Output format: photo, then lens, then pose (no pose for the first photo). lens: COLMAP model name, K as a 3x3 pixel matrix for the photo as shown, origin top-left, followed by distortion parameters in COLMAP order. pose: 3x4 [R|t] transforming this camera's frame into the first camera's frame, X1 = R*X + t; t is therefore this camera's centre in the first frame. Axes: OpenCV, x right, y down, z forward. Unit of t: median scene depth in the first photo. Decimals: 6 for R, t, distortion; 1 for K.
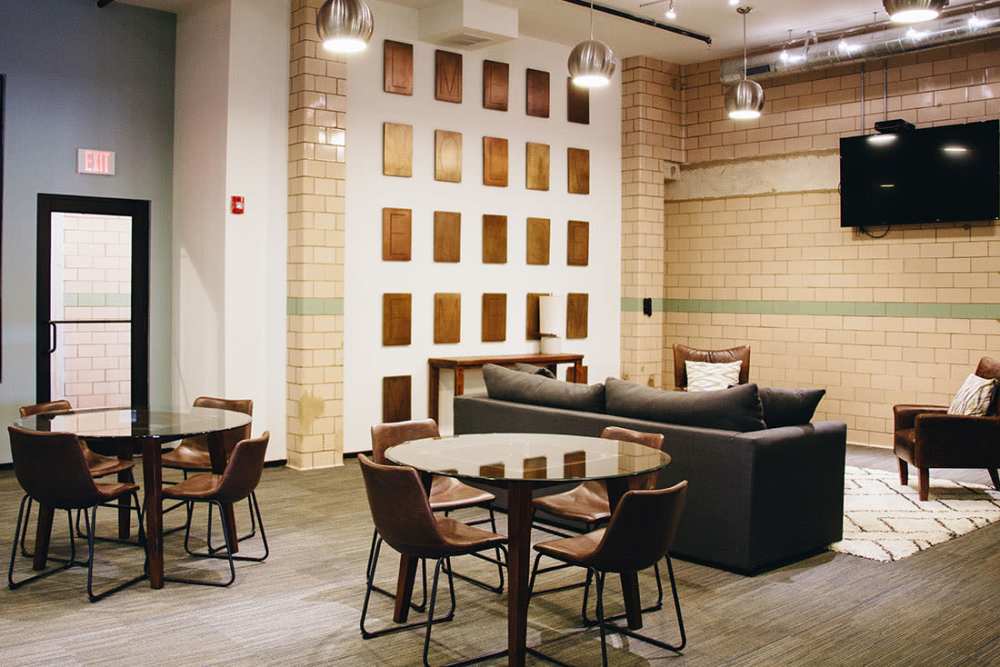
lens RADIAL K [[989.4, 0, 500.0], [0, 989.4, 333.5], [0, 0, 1]] dist [-0.126116, 0.408897]
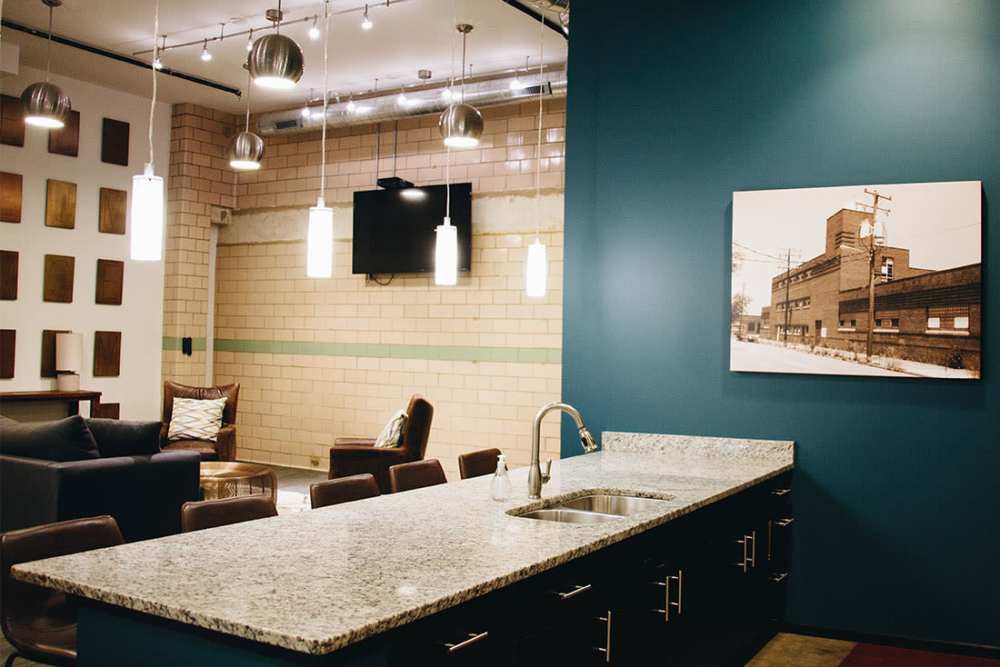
lens RADIAL K [[989.4, 0, 500.0], [0, 989.4, 333.5], [0, 0, 1]] dist [-0.126116, 0.408897]
pose [[0.969686, 0.019582, 0.243569, 0.231073], [-0.008810, 0.998937, -0.045238, 0.003511], [-0.244196, 0.041721, 0.968828, -0.075175]]
